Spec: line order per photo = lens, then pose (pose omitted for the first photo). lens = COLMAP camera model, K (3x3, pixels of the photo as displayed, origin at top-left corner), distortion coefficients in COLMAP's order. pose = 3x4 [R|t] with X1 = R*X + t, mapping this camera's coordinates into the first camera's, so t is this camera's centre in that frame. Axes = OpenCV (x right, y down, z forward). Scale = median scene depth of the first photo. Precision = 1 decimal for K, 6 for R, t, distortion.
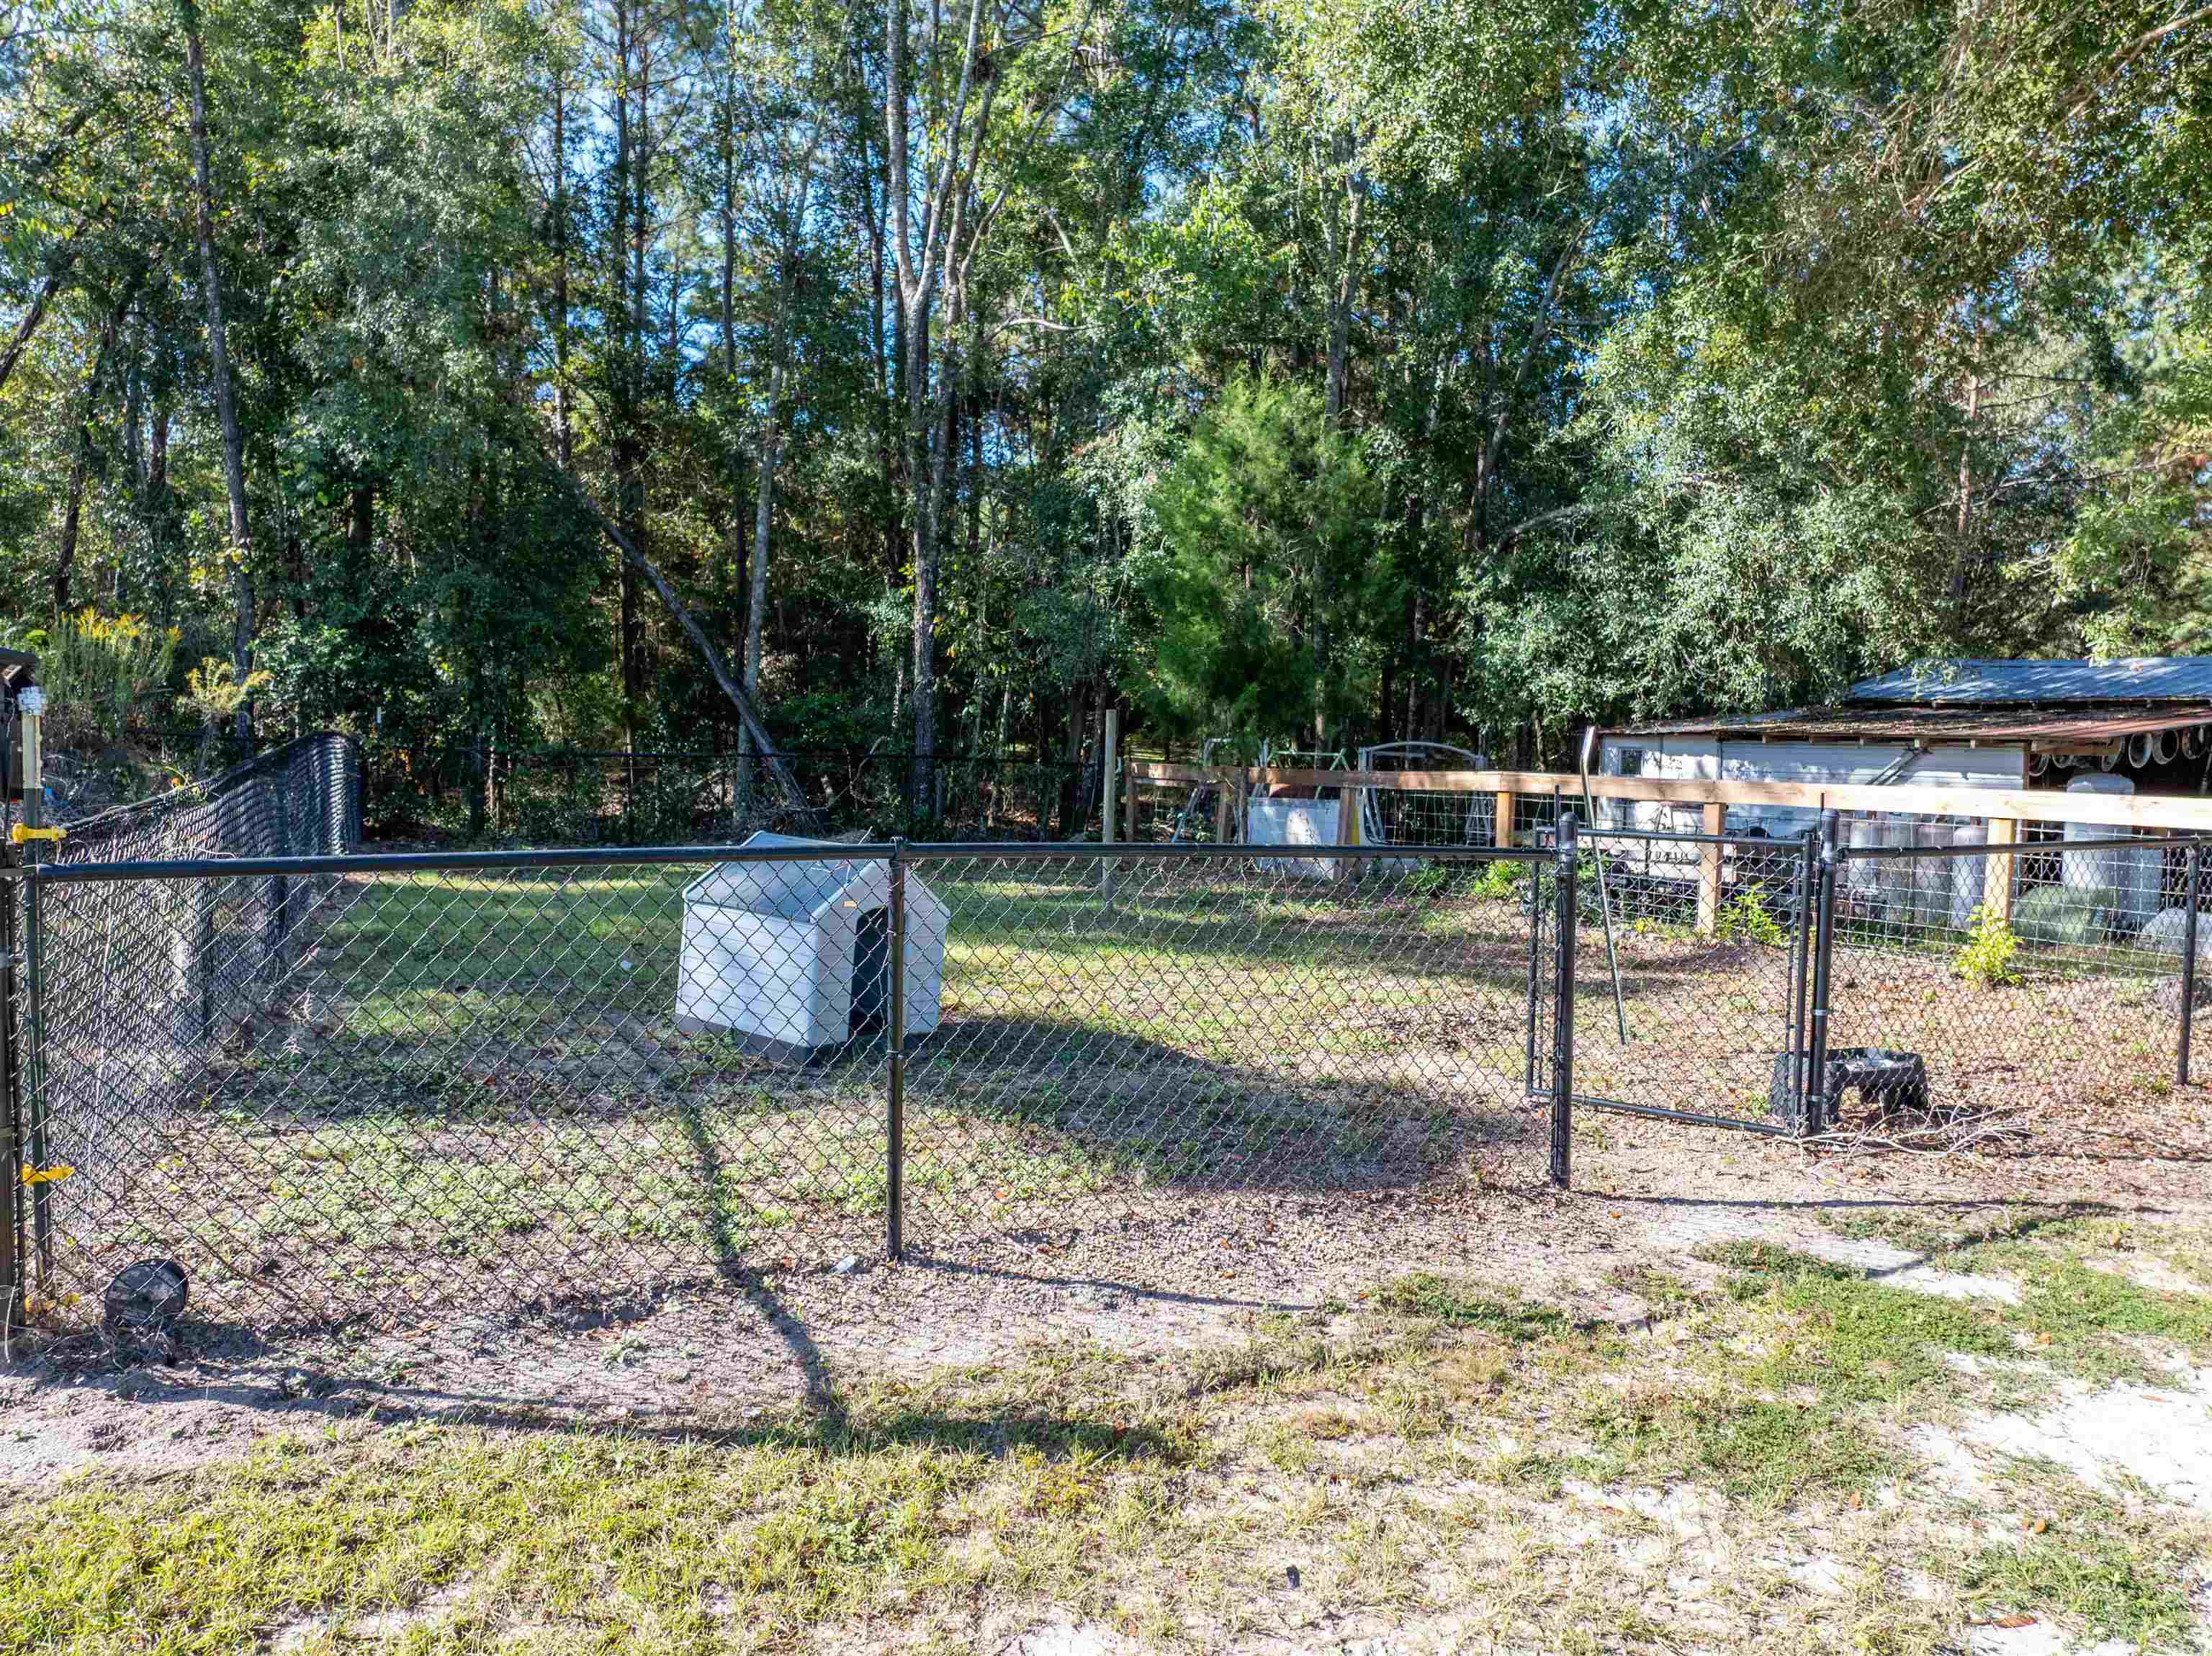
lens RADIAL K [[1542.0, 0, 1099.1], [0, 1542.0, 819.9], [0, 0, 1]] dist [-0.041488, 0.005600]
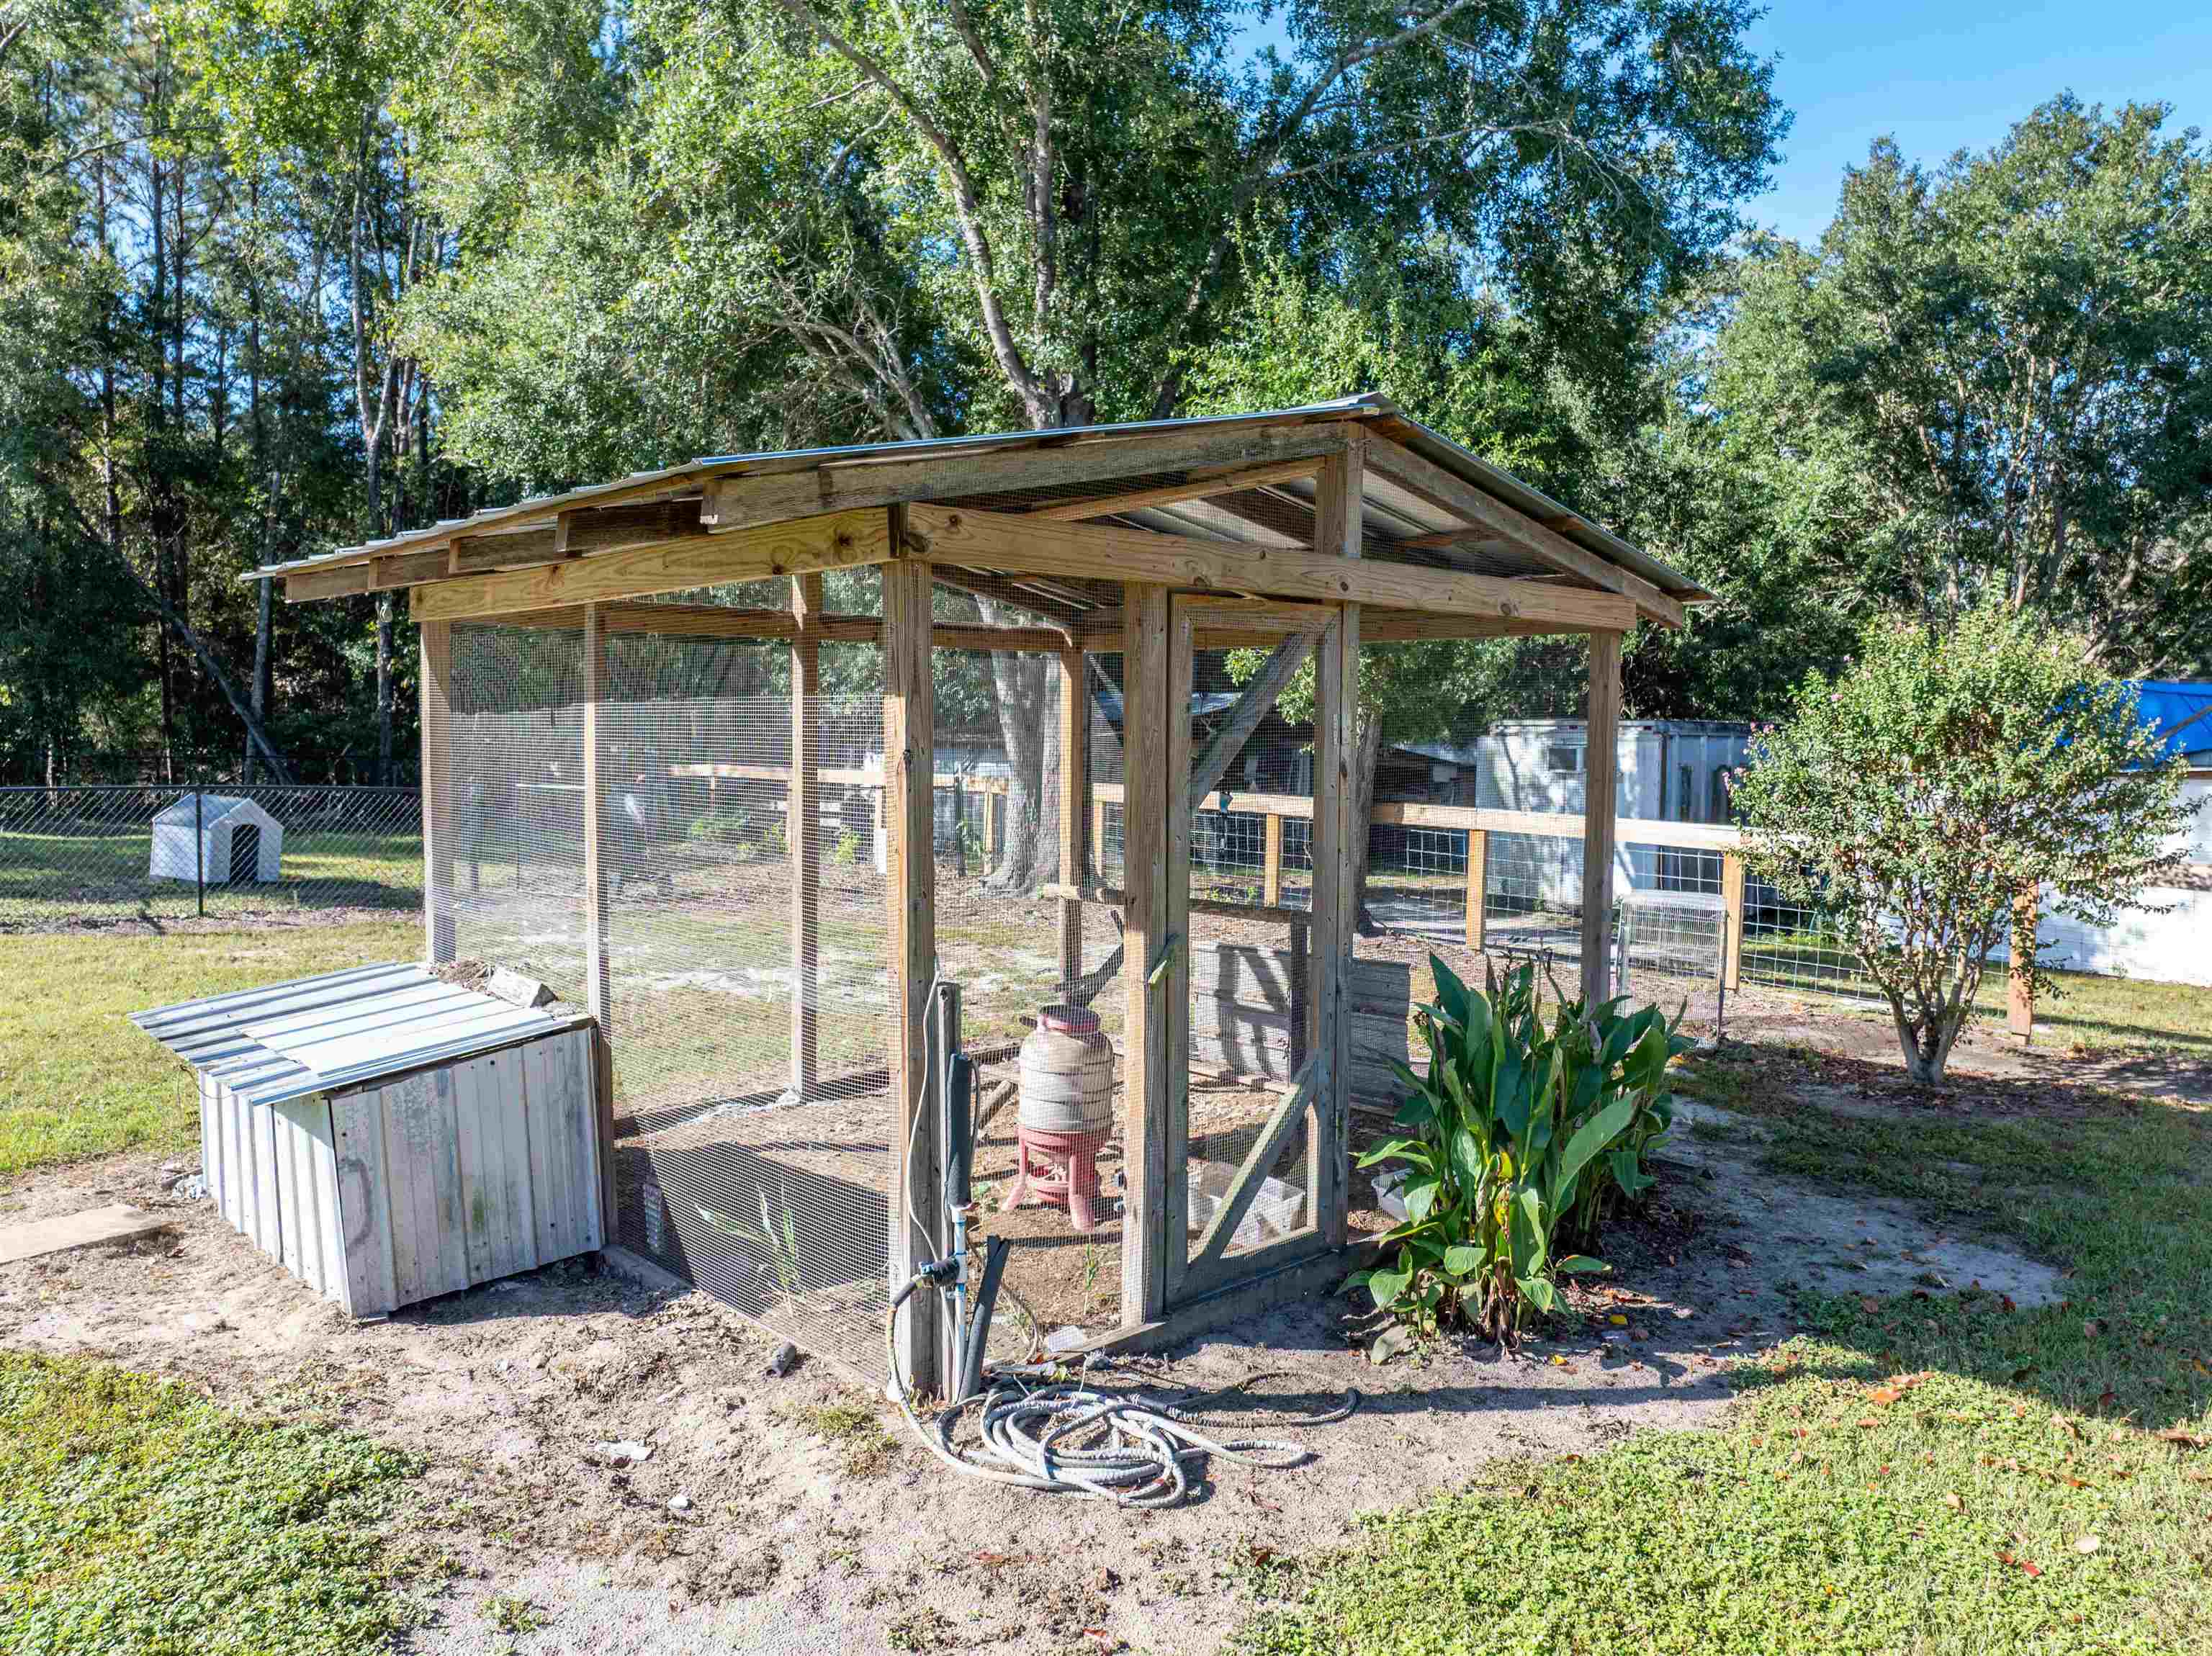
lens RADIAL K [[1542.0, 0, 1099.1], [0, 1542.0, 819.9], [0, 0, 1]] dist [-0.041488, 0.005600]
pose [[0.973547, -0.014264, 0.228042, 0.207624], [0.013668, 0.999898, 0.004192, 0.020778], [-0.228078, -0.000964, 0.973642, -0.534750]]
